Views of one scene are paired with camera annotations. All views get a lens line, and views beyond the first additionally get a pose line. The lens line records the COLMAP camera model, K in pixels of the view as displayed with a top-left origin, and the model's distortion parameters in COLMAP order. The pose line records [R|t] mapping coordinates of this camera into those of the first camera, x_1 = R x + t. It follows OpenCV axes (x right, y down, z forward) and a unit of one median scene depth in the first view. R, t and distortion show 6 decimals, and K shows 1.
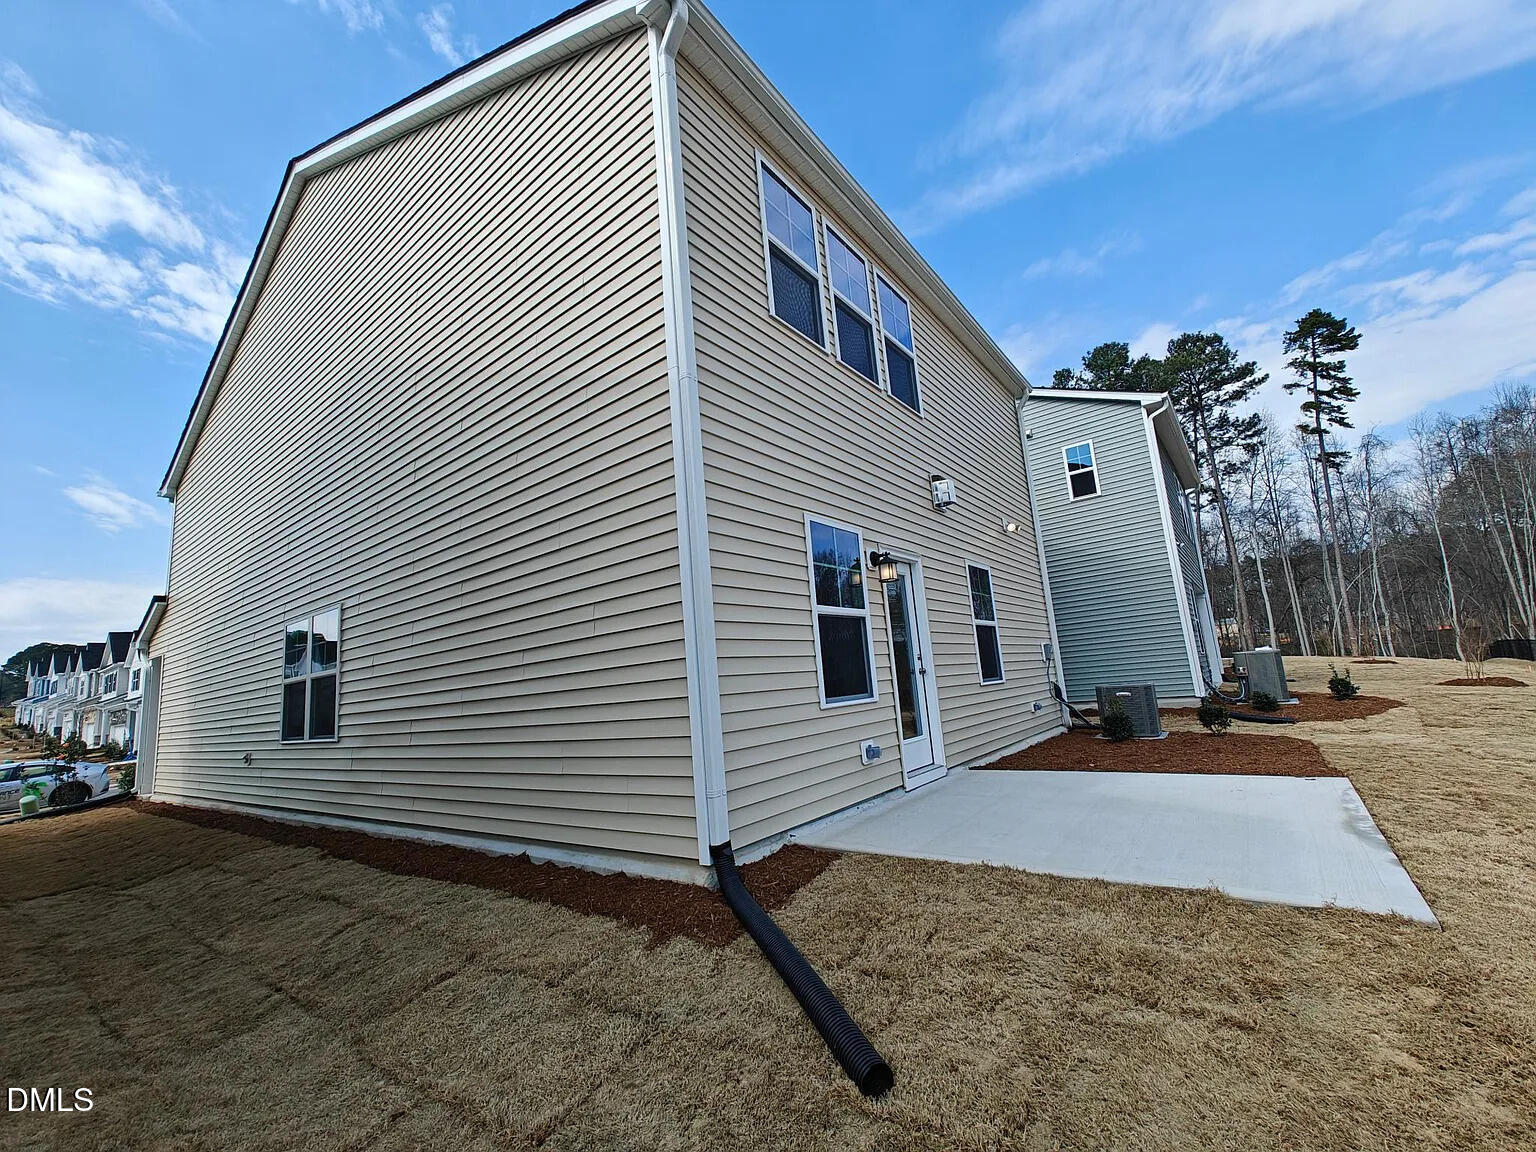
lens RADIAL K [[651.6, 0, 768.0], [0, 651.6, 576.0], [0, 0, 1]] dist [0.009894, 0.001198]
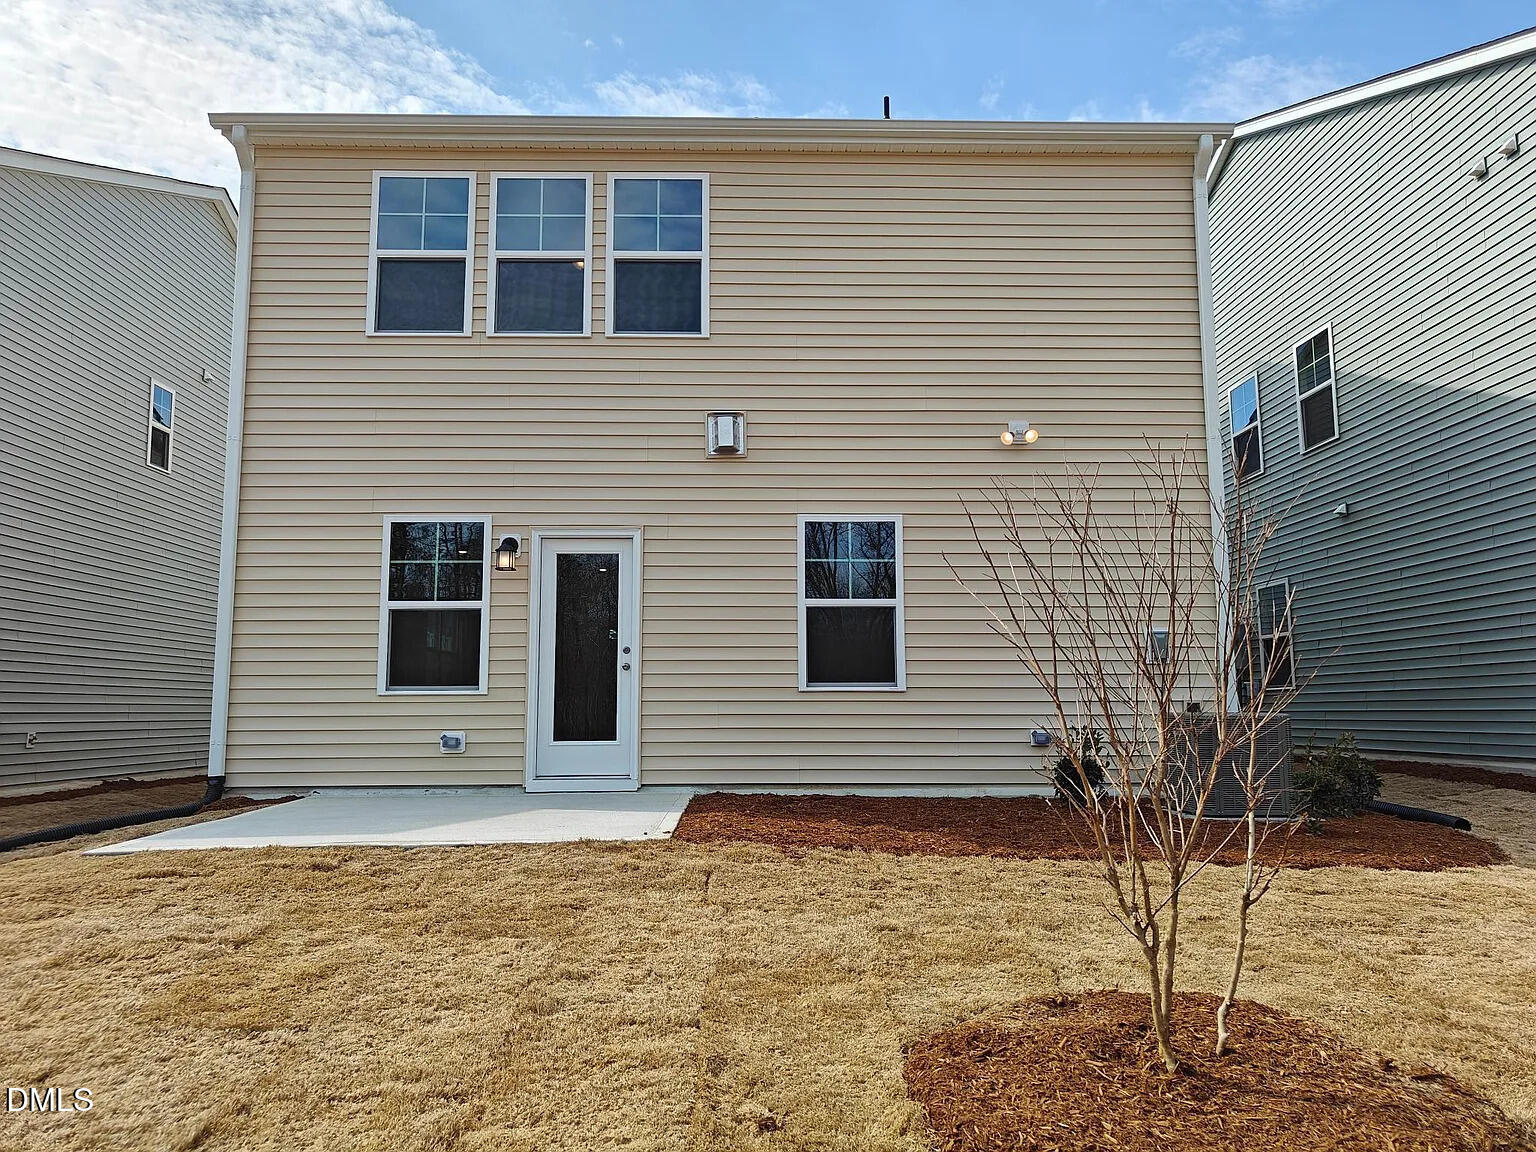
lens RADIAL K [[653.0, 0, 768.0], [0, 653.0, 576.0], [0, 0, 1]] dist [0.010667, 0.000232]
pose [[0.613868, 0.021148, -0.789125, 1.127113], [0.082352, 0.992471, 0.090661, -0.036425], [0.785101, -0.120640, 0.607505, 0.710463]]
